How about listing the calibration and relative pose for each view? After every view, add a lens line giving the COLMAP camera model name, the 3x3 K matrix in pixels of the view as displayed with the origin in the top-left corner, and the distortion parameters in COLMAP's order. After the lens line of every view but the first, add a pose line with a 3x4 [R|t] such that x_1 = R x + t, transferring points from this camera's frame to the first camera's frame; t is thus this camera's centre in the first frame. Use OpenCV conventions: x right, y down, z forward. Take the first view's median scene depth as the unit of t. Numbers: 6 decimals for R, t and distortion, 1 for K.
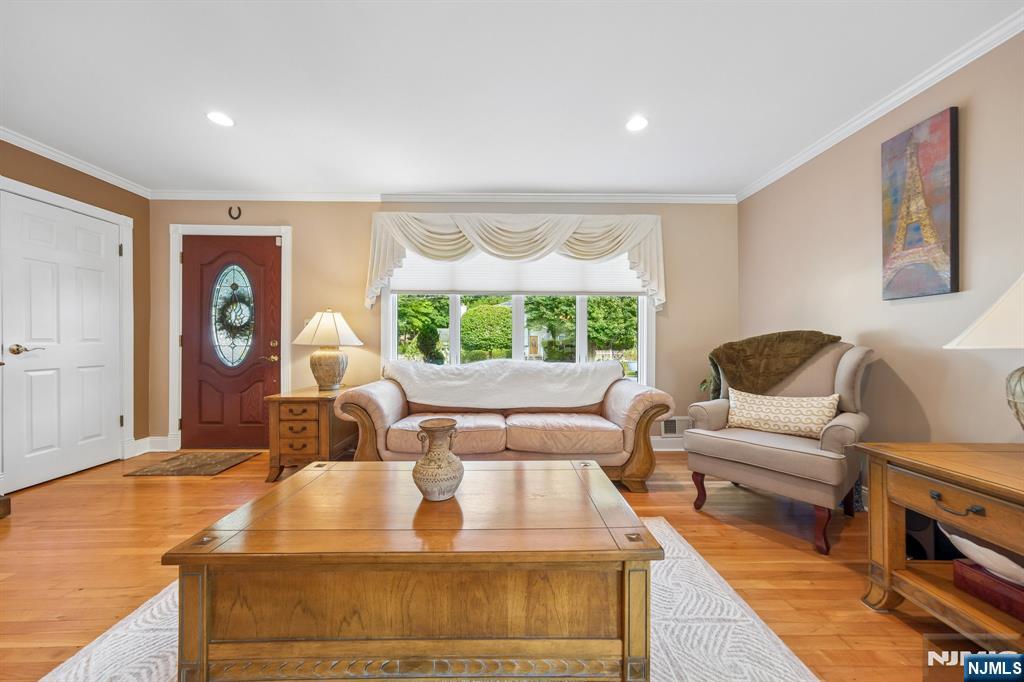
lens RADIAL K [[359.1, 0, 507.6], [0, 359.1, 342.1], [0, 0, 1]] dist [-0.004526, 0.000966]
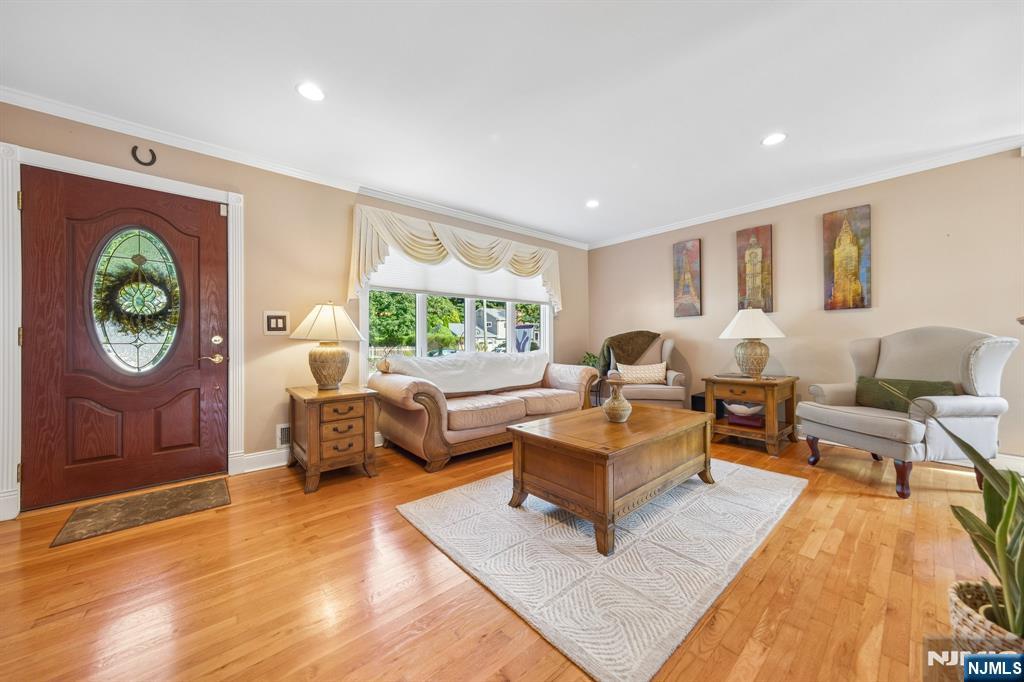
lens RADIAL K [[359.1, 0, 517.3], [0, 359.1, 341.3], [0, 0, 1]] dist [-0.004526, 0.000966]
pose [[0.761476, -0.009024, 0.648131, -0.675865], [0.004448, 0.999952, 0.008695, 0.003226], [-0.648178, -0.003738, 0.761480, -0.019252]]
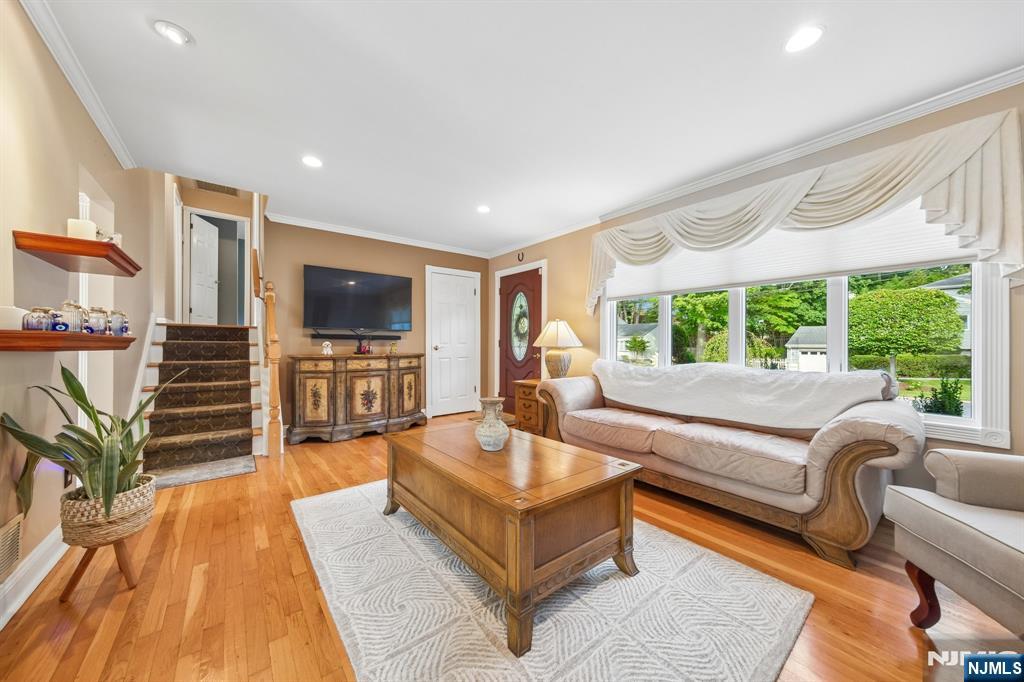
lens RADIAL K [[359.1, 0, 505.0], [0, 359.1, 339.9], [0, 0, 1]] dist [-0.004526, 0.000966]
pose [[0.597831, -0.011211, -0.801544, 0.401500], [0.002087, 0.999921, -0.012429, 0.000694], [0.801620, 0.005758, 0.597806, 0.063068]]
